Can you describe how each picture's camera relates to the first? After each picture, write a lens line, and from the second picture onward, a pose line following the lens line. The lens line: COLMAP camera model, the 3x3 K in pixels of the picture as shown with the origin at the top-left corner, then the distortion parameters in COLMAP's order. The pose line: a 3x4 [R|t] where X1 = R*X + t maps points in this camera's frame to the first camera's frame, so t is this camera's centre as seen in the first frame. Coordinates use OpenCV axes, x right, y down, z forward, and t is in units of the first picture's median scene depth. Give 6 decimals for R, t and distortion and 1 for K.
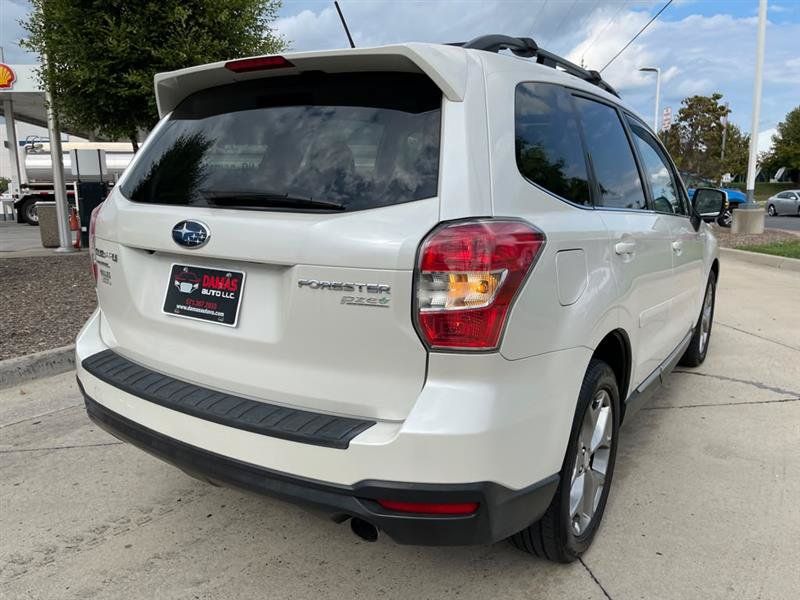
lens RADIAL K [[606.9, 0, 402.6], [0, 606.9, 304.0], [0, 0, 1]] dist [0.075058, -0.113003]
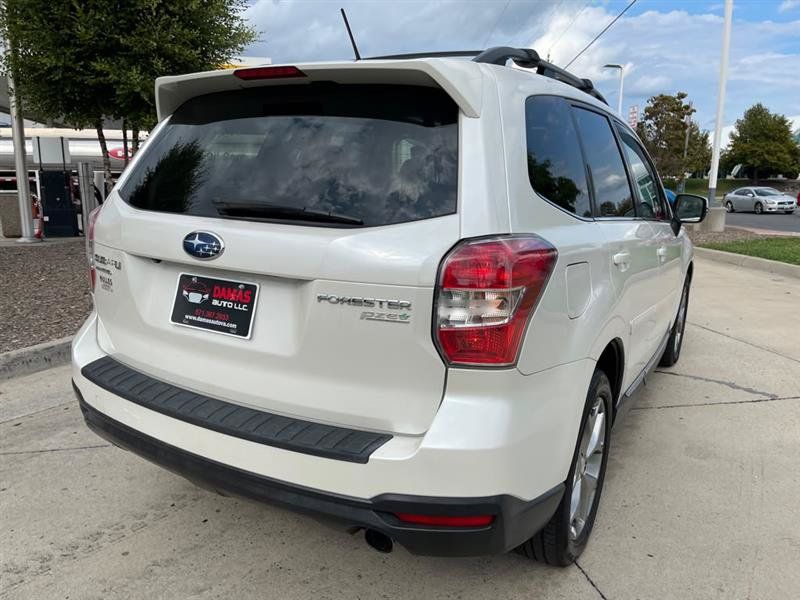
lens RADIAL K [[606.9, 0, 390.2], [0, 606.9, 303.3], [0, 0, 1]] dist [0.075058, -0.113003]
pose [[0.999093, 0.006934, 0.042021, -0.079147], [-0.007523, 0.999875, 0.013871, -0.034049], [-0.041919, -0.014174, 0.999020, -0.005453]]
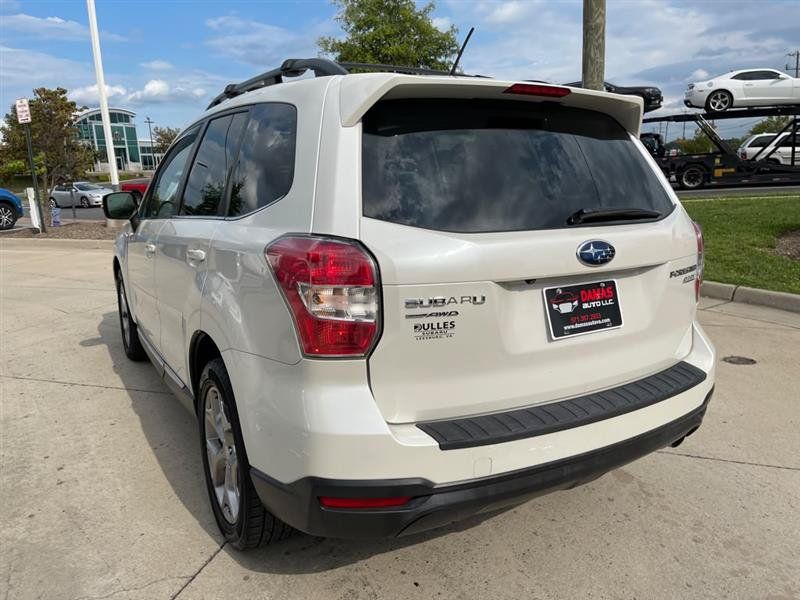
lens RADIAL K [[606.9, 0, 401.9], [0, 606.9, 302.9], [0, 0, 1]] dist [0.075058, -0.113003]
pose [[0.436633, -0.196015, 0.878026, -1.361996], [0.186196, 0.974533, 0.124966, -0.212415], [-0.880161, 0.108920, 0.462010, 0.770282]]
